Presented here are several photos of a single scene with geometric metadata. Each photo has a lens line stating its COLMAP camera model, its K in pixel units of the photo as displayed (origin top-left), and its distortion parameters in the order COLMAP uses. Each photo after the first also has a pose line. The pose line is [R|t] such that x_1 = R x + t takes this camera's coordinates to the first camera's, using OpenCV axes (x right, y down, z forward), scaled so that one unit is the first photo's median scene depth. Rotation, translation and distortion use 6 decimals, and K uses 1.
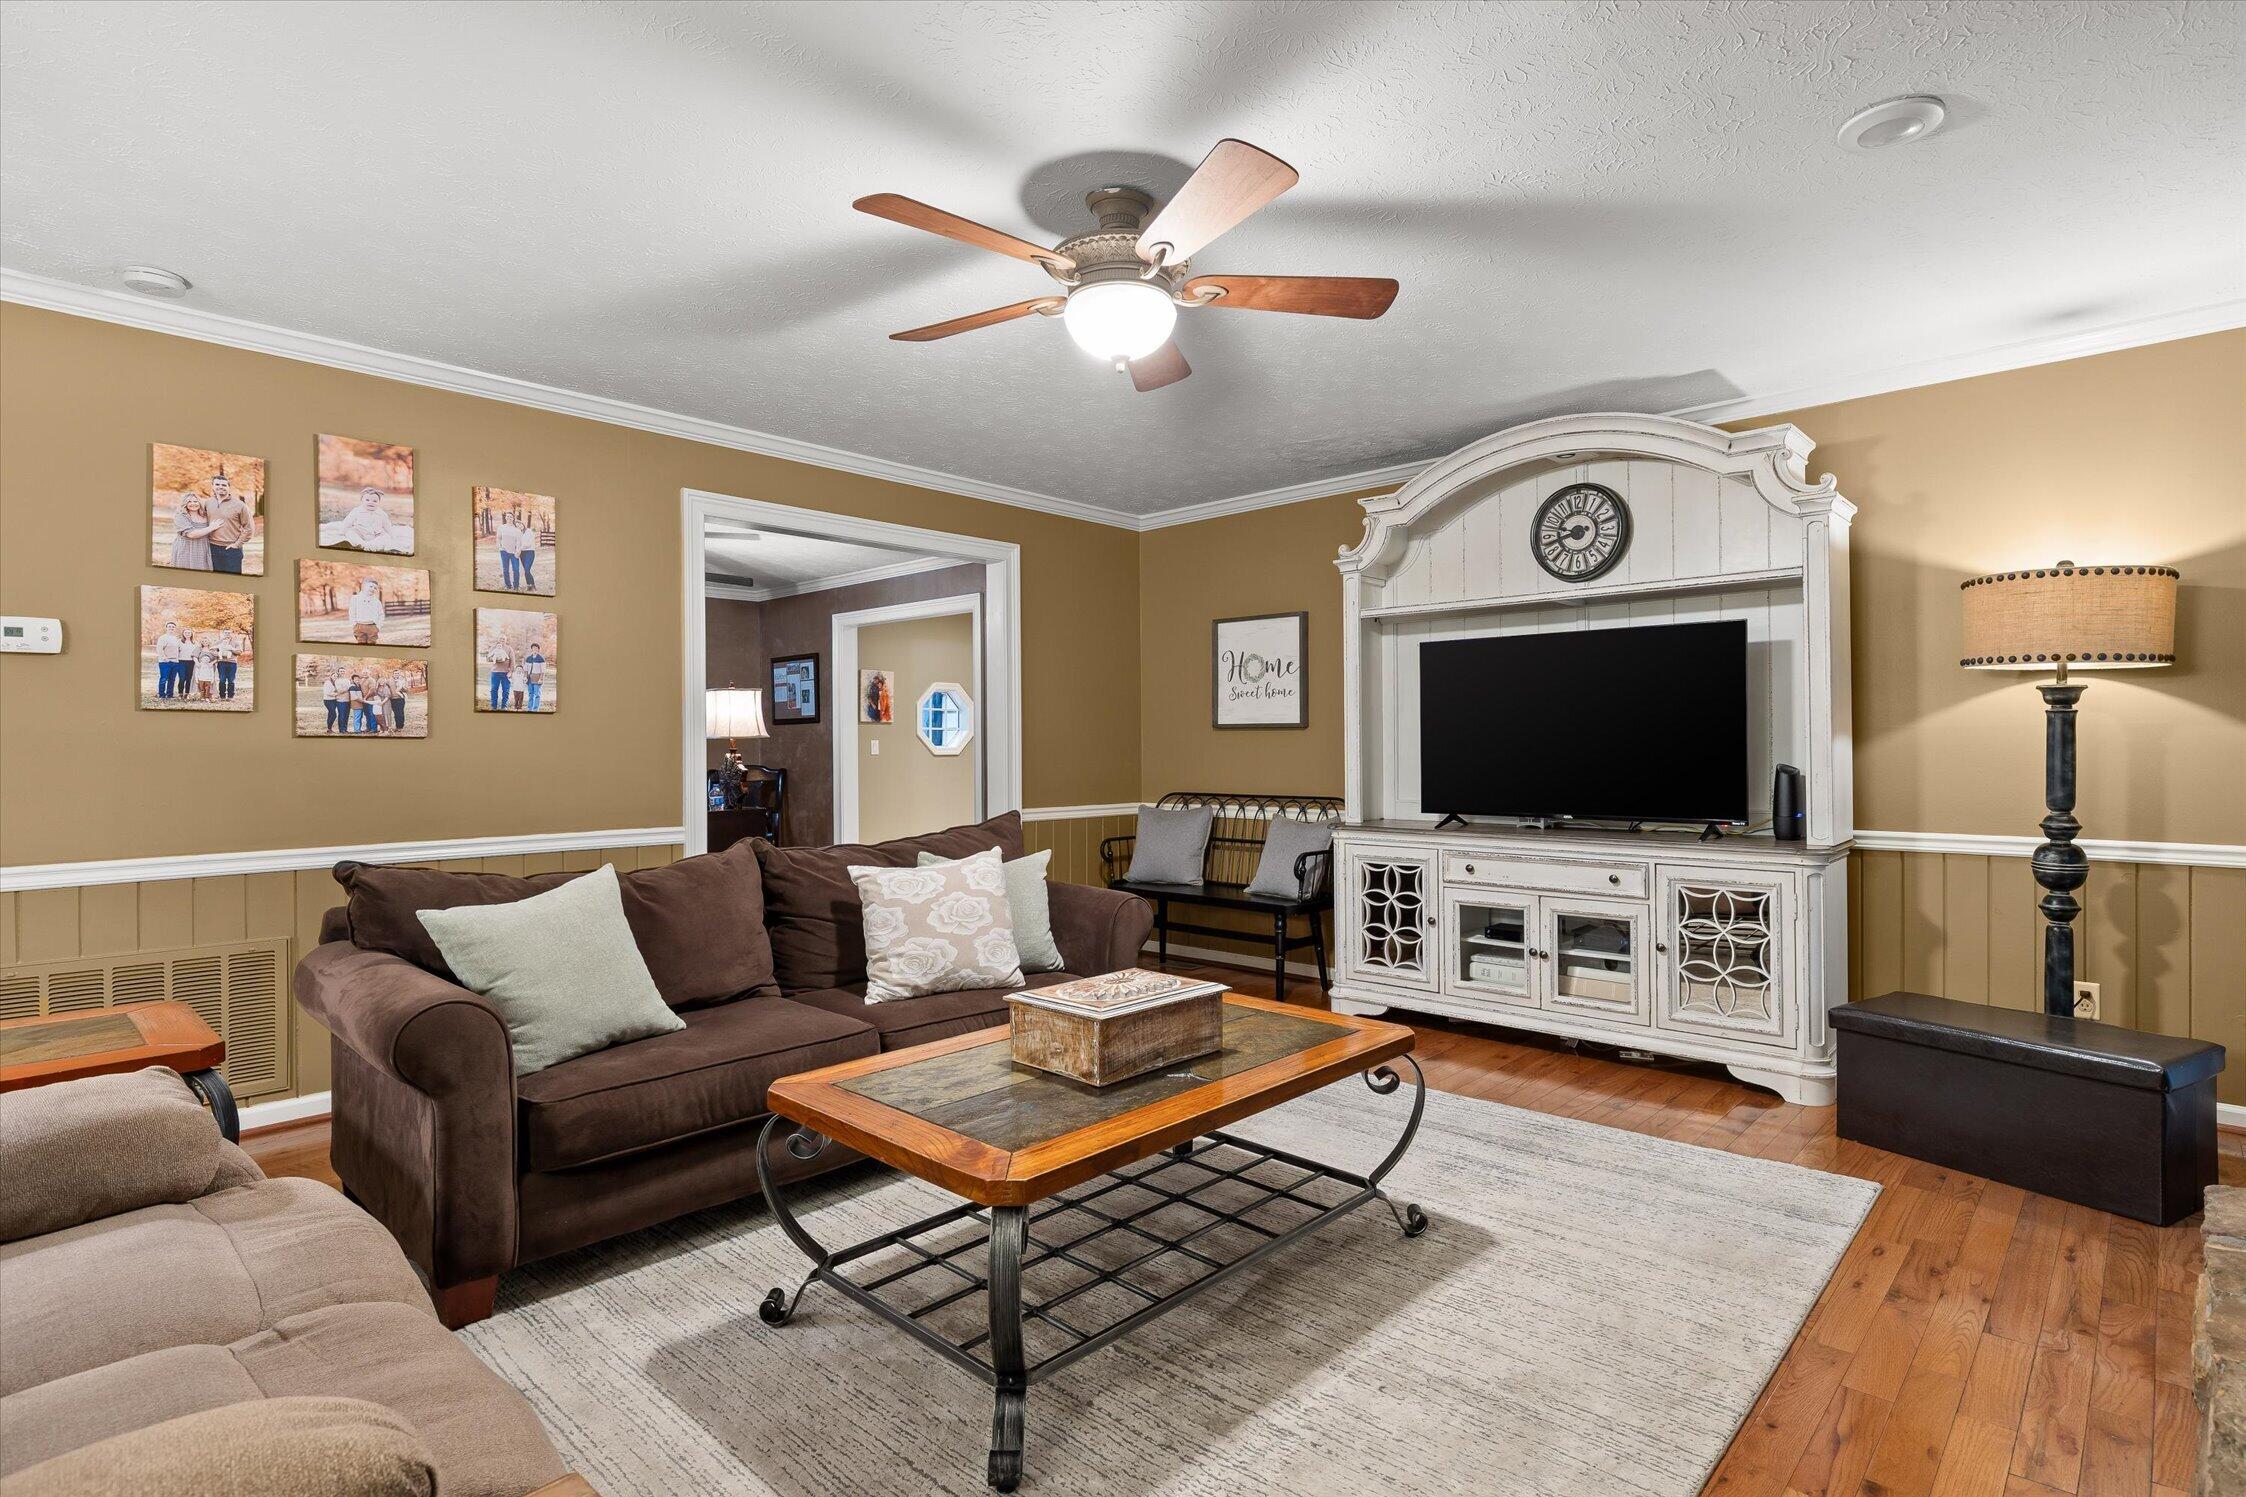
lens RADIAL K [[1130.0, 0, 1132.9], [0, 1130.0, 744.6], [0, 0, 1]] dist [0.002368, -0.000129]
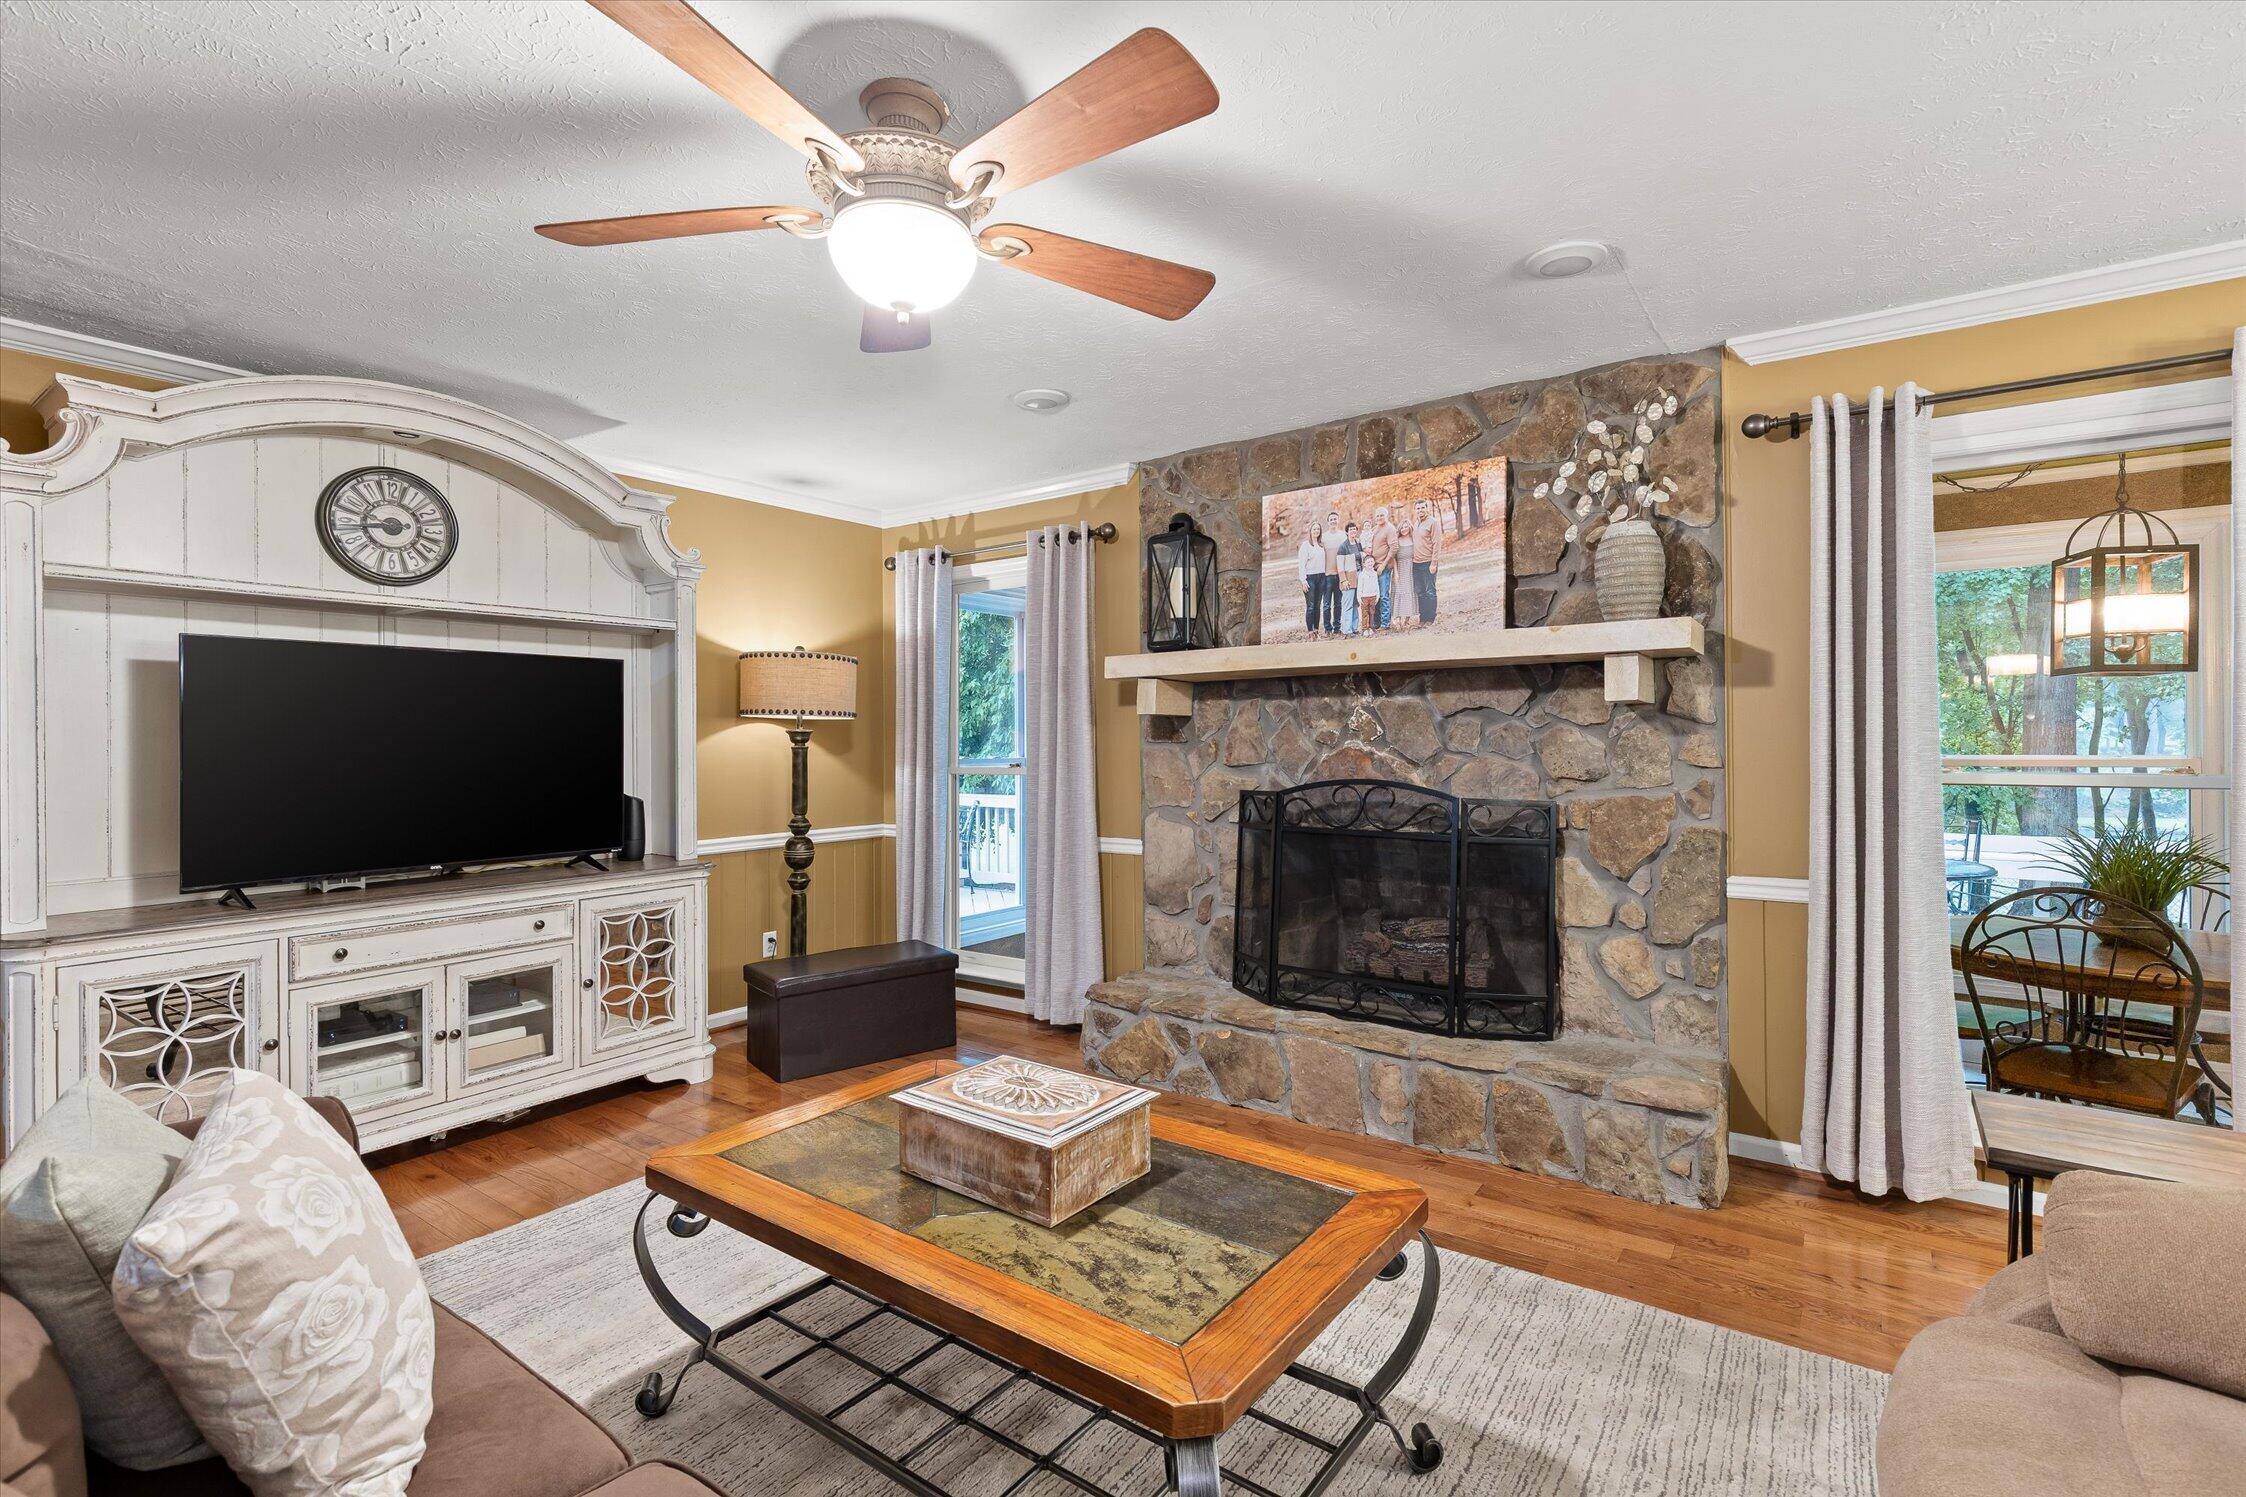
lens RADIAL K [[1039.0, 0, 1126.2], [0, 1039.0, 745.0], [0, 0, 1]] dist [0.021294, 0.000376]
pose [[-0.117107, -0.001585, 0.993118, -0.553992], [0.006354, 0.999977, 0.002345, -0.032060], [-0.993099, 0.006585, -0.117094, 0.702626]]
